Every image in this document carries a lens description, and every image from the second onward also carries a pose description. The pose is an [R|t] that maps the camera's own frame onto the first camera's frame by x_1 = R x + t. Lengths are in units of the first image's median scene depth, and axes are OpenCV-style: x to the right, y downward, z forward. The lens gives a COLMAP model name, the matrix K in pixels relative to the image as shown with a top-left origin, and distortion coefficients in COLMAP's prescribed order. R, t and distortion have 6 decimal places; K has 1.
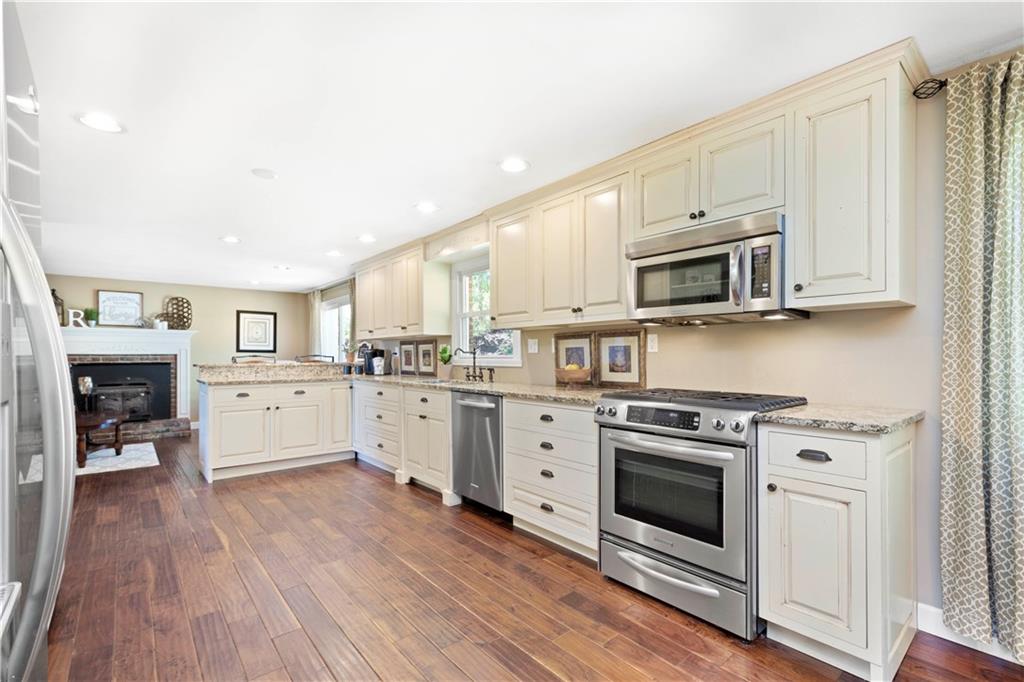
lens RADIAL K [[453.0, 0, 512.7], [0, 453.0, 355.1], [0, 0, 1]] dist [0.007647, -0.001007]
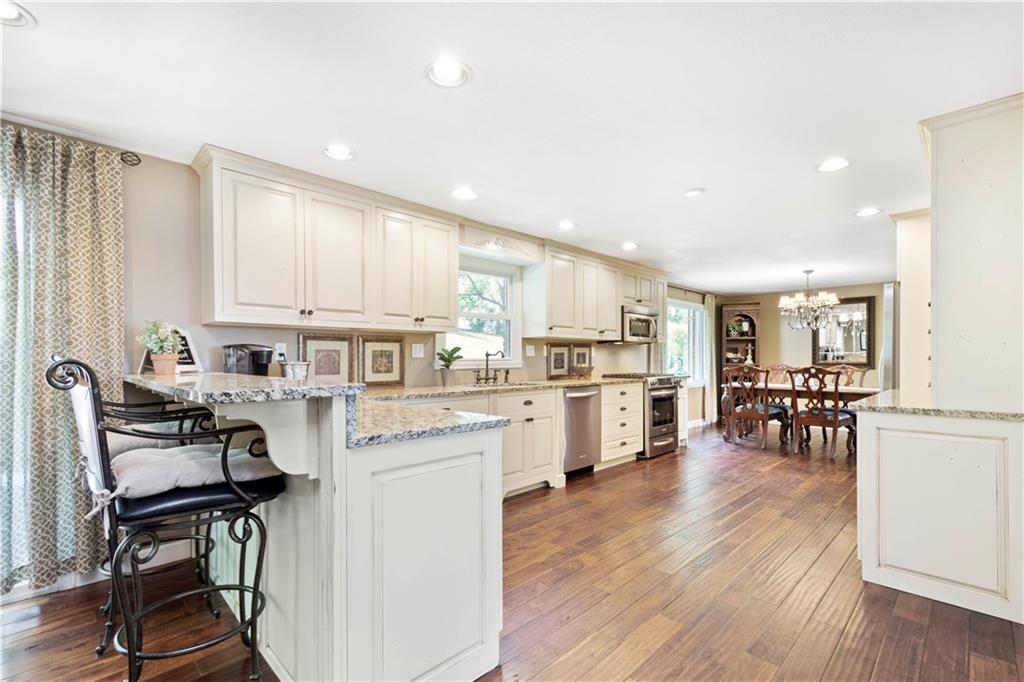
lens RADIAL K [[453.0, 0, 503.7], [0, 453.0, 359.6], [0, 0, 1]] dist [0.007647, -0.001007]
pose [[-0.064673, 0.004760, 0.997895, -1.715478], [0.005024, 0.999978, -0.004444, 0.013777], [-0.997894, 0.004726, -0.064696, 1.627860]]
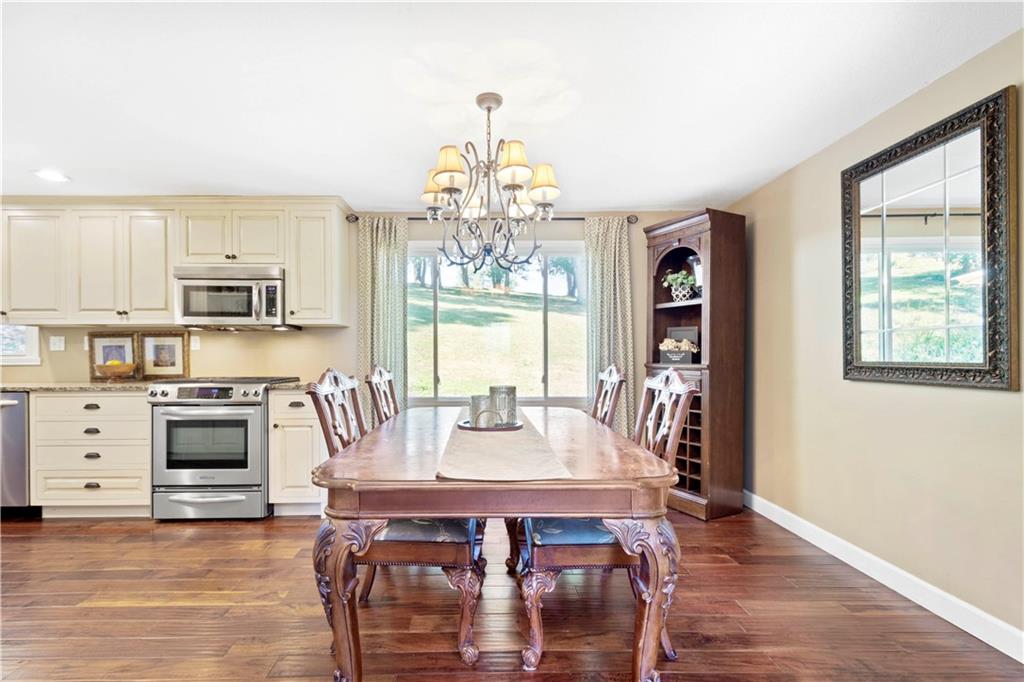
lens RADIAL K [[453.0, 0, 473.9], [0, 453.0, 359.7], [0, 0, 1]] dist [0.007647, -0.001007]
pose [[0.642617, -0.003497, 0.766180, -0.188608], [0.002298, 0.999994, 0.002637, 0.021275], [-0.766184, 0.000066, 0.642621, -0.479769]]
